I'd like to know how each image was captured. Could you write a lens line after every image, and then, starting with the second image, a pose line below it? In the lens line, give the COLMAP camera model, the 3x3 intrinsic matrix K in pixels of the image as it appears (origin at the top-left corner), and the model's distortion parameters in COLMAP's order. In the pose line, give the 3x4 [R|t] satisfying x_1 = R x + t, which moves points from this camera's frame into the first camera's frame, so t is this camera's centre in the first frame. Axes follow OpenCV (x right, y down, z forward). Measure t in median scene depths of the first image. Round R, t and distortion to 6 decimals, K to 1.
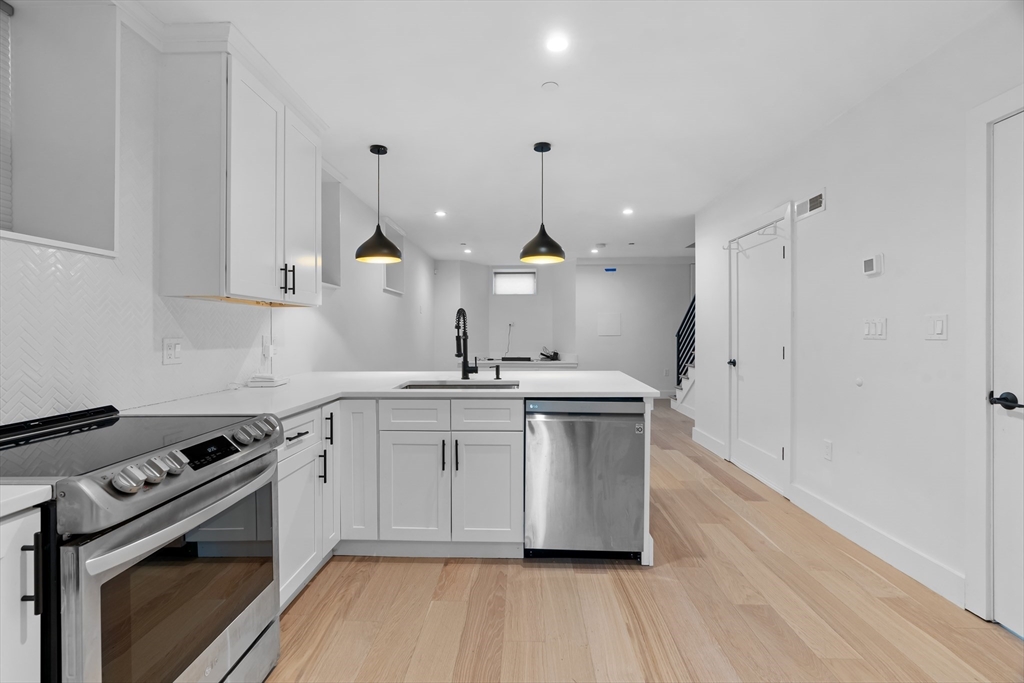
lens RADIAL K [[428.7, 0, 517.1], [0, 428.7, 332.0], [0, 0, 1]] dist [-0.000947, 0.003785]
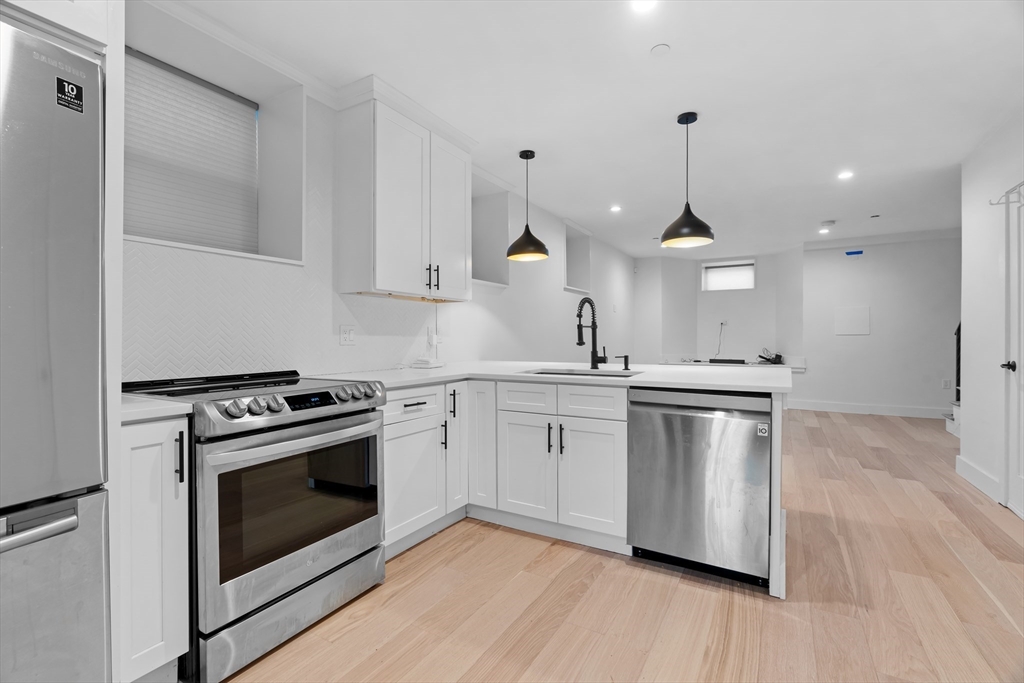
lens RADIAL K [[428.7, 0, 517.1], [0, 428.7, 332.0], [0, 0, 1]] dist [-0.000947, 0.003785]
pose [[0.897286, -0.003286, -0.441438, 0.213749], [0.003664, 0.999993, 0.000005, 0.031876], [0.441435, -0.001622, 0.897292, 0.039317]]
